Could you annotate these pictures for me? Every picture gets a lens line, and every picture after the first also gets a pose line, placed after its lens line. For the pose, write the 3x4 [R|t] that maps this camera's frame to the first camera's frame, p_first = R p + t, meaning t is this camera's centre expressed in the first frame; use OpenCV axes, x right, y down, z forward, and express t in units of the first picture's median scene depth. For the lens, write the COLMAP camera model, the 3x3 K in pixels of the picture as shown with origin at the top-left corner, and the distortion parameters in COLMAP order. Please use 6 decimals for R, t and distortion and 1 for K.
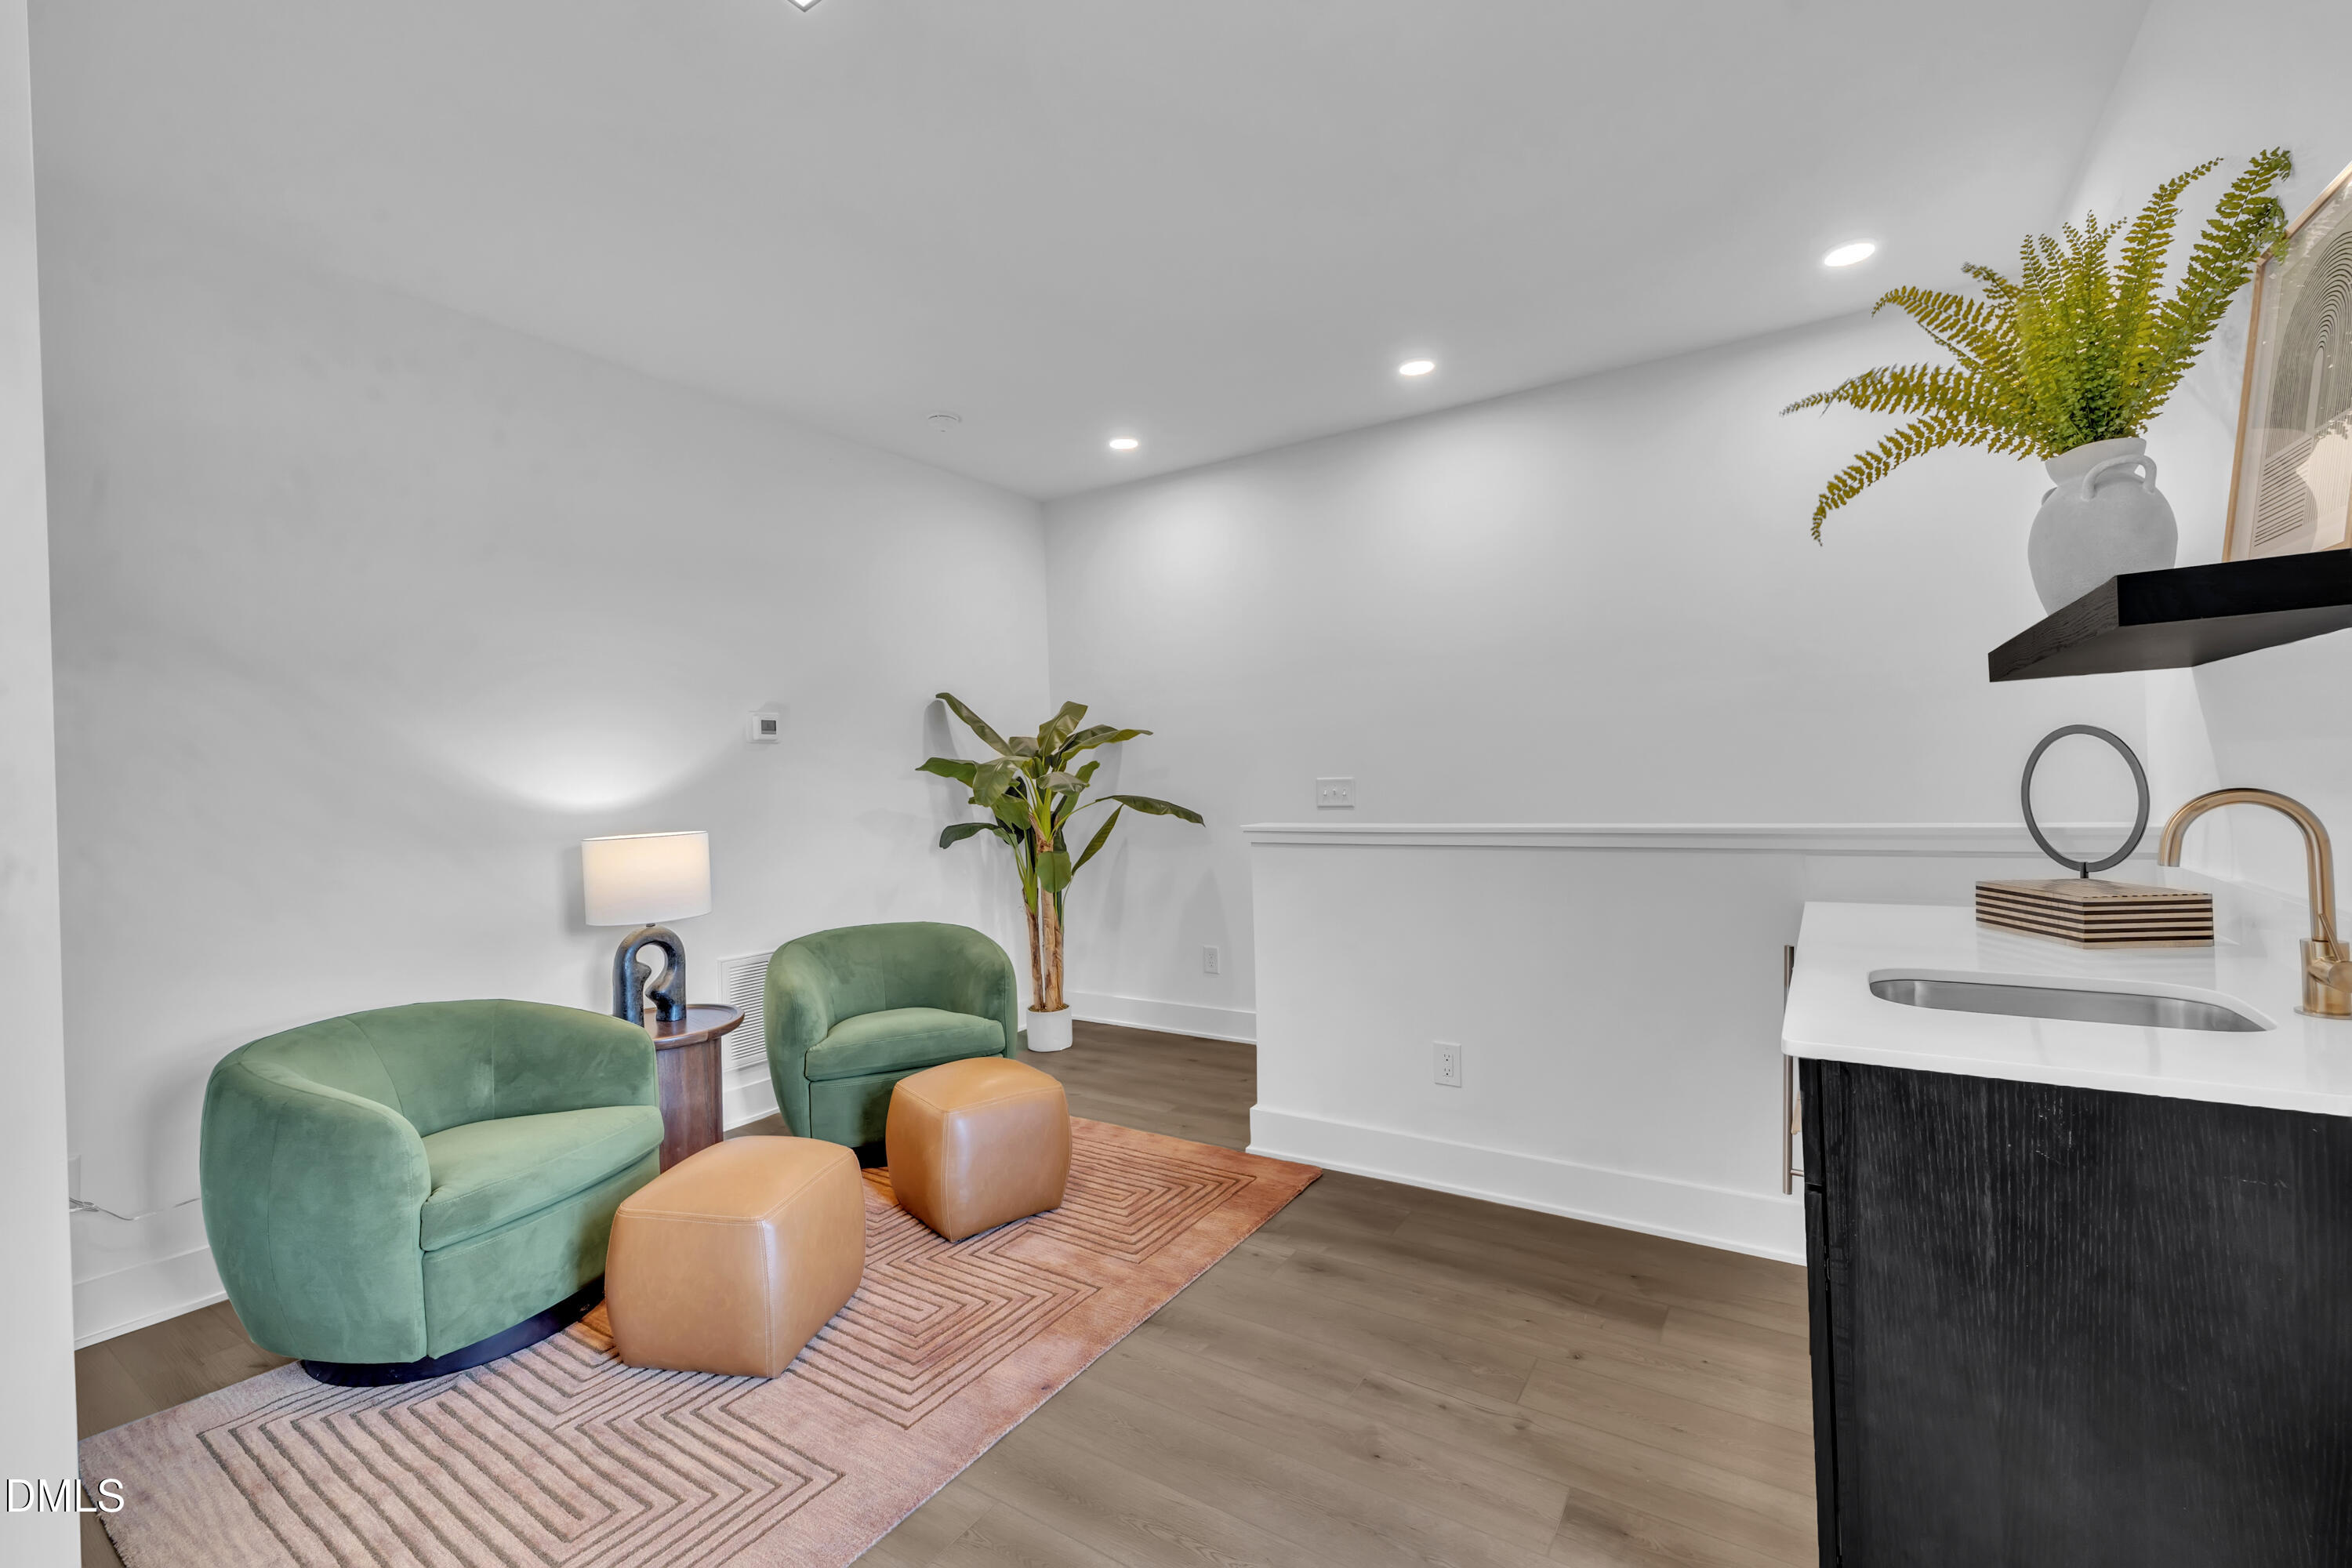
lens RADIAL K [[956.7, 0, 1204.7], [0, 956.7, 774.1], [0, 0, 1]] dist [-0.000249, 0.000024]
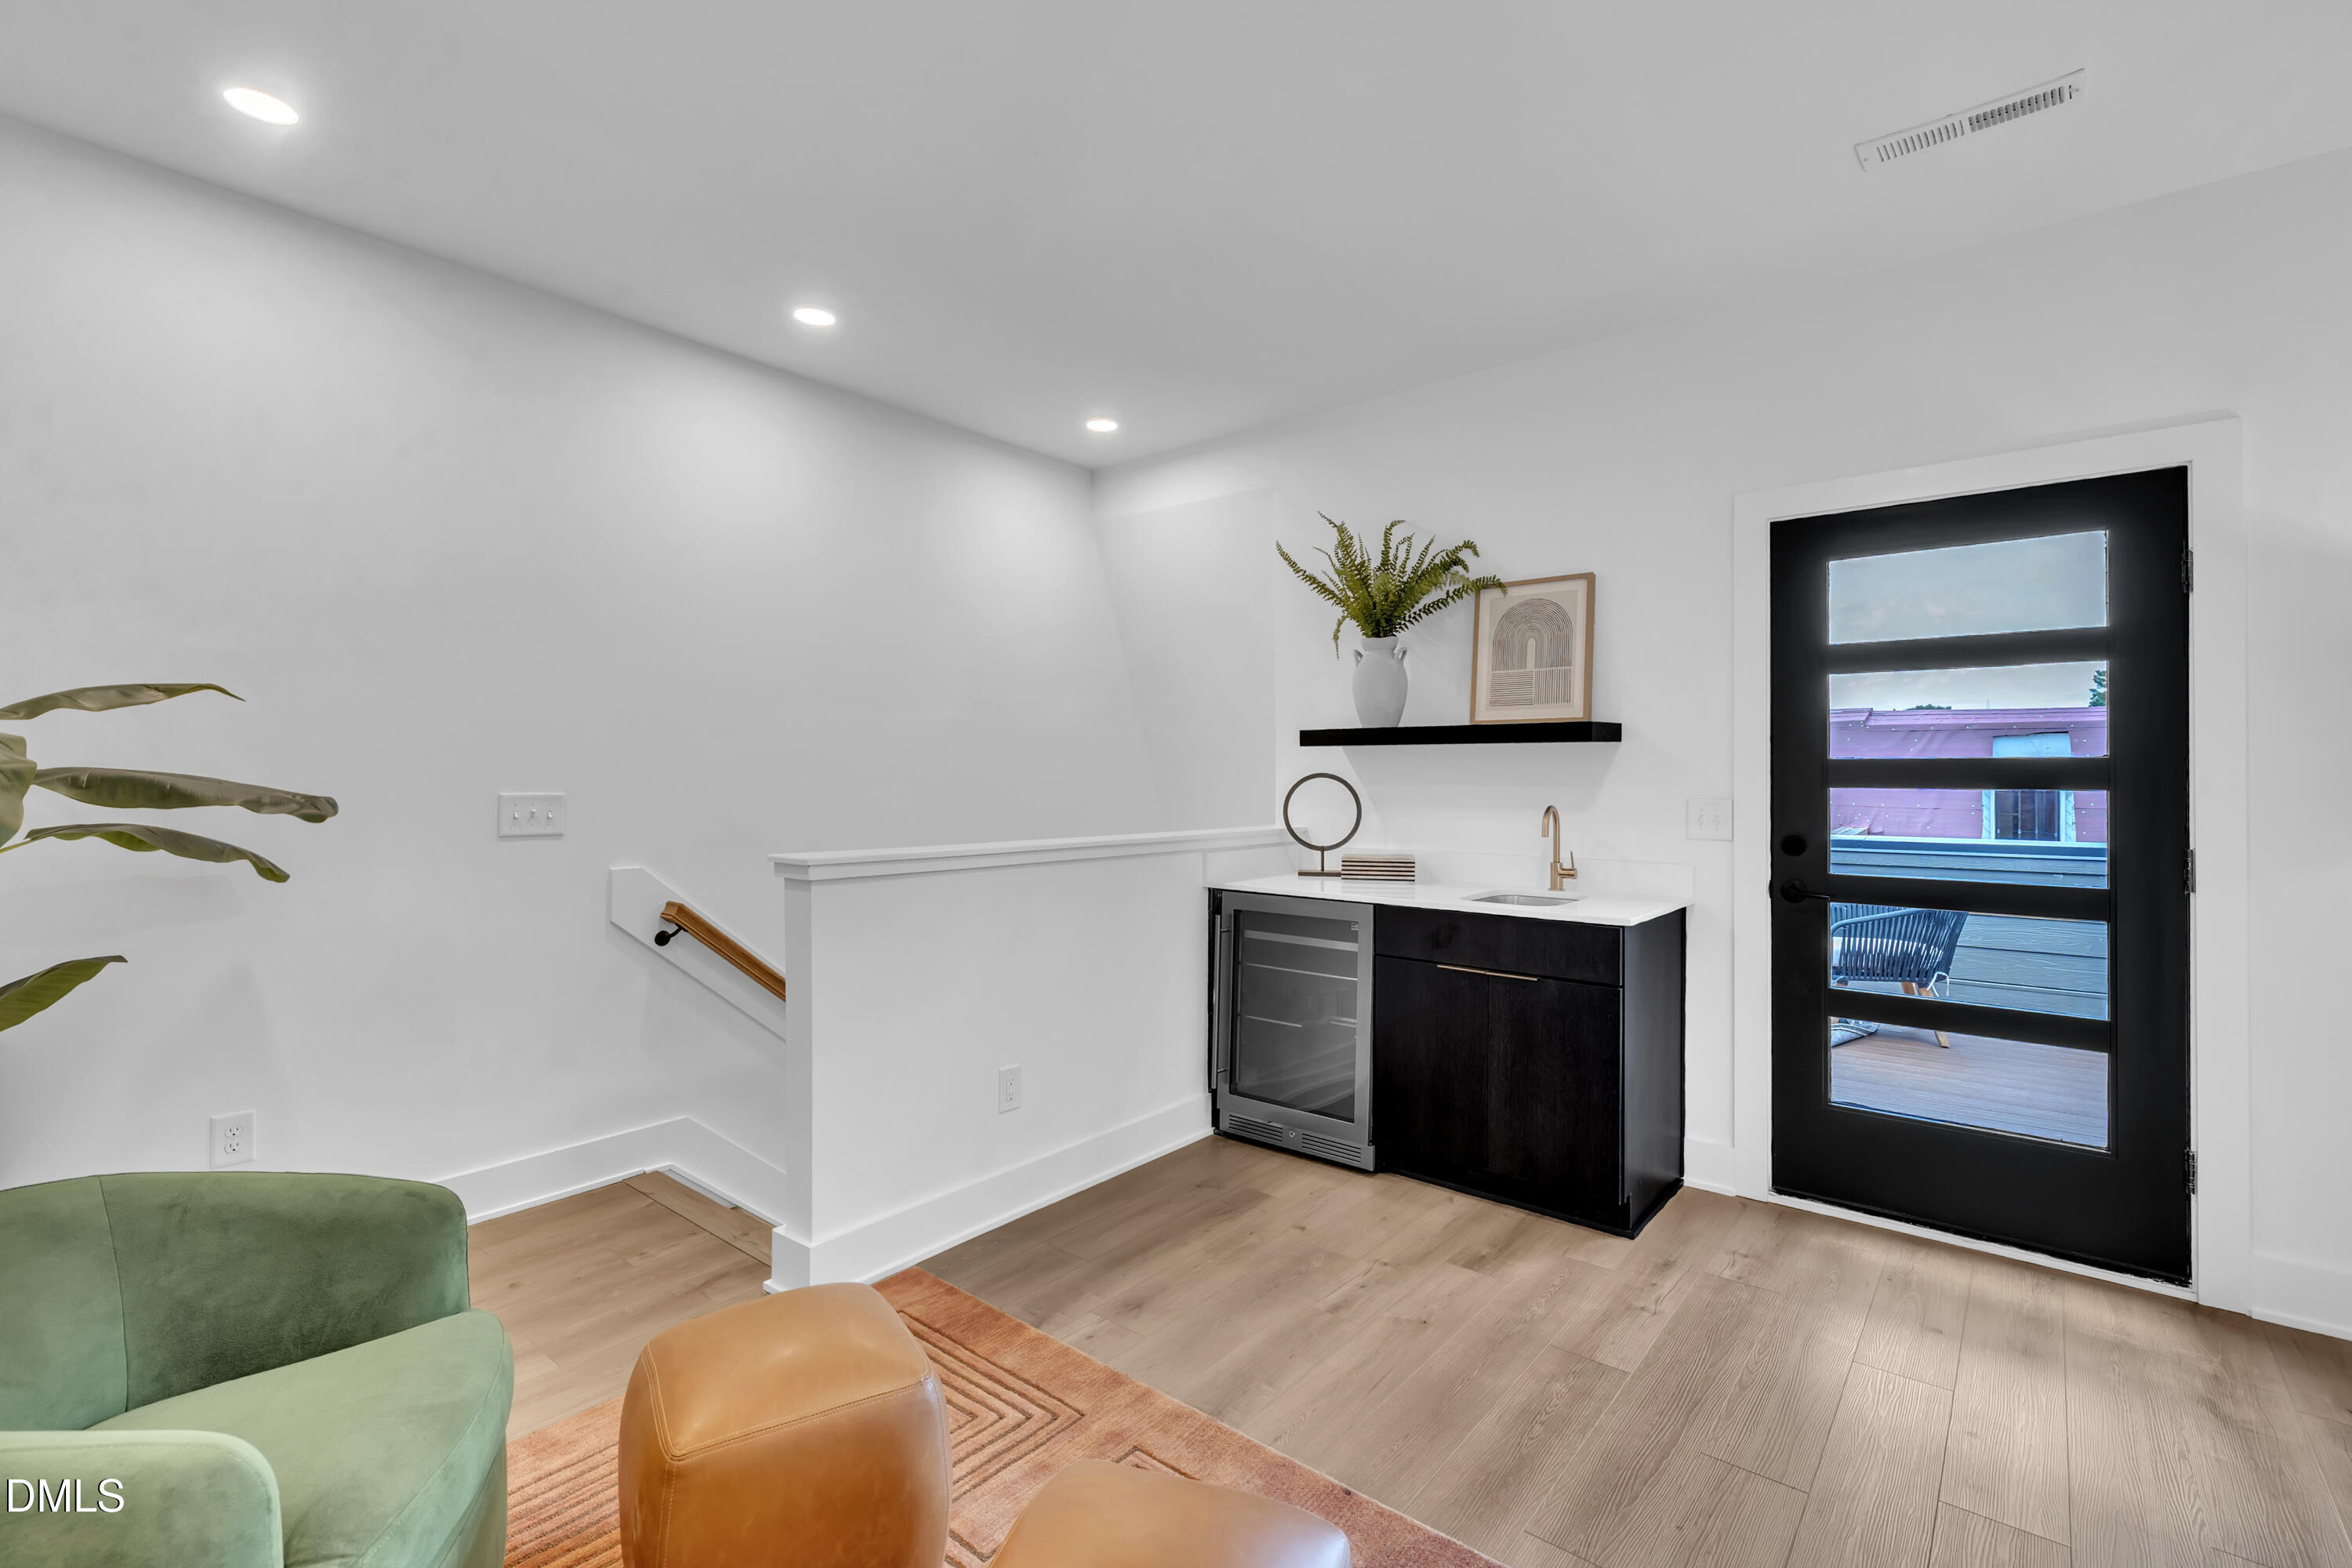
lens RADIAL K [[1007.6, 0, 1177.8], [0, 1007.6, 753.6], [0, 0, 1]] dist [-0.000465, 0.000019]
pose [[0.163349, 0.046385, 0.985477, -1.018775], [-0.012926, 0.998909, -0.044874, 0.004355], [-0.986484, -0.005408, 0.163770, 0.894279]]
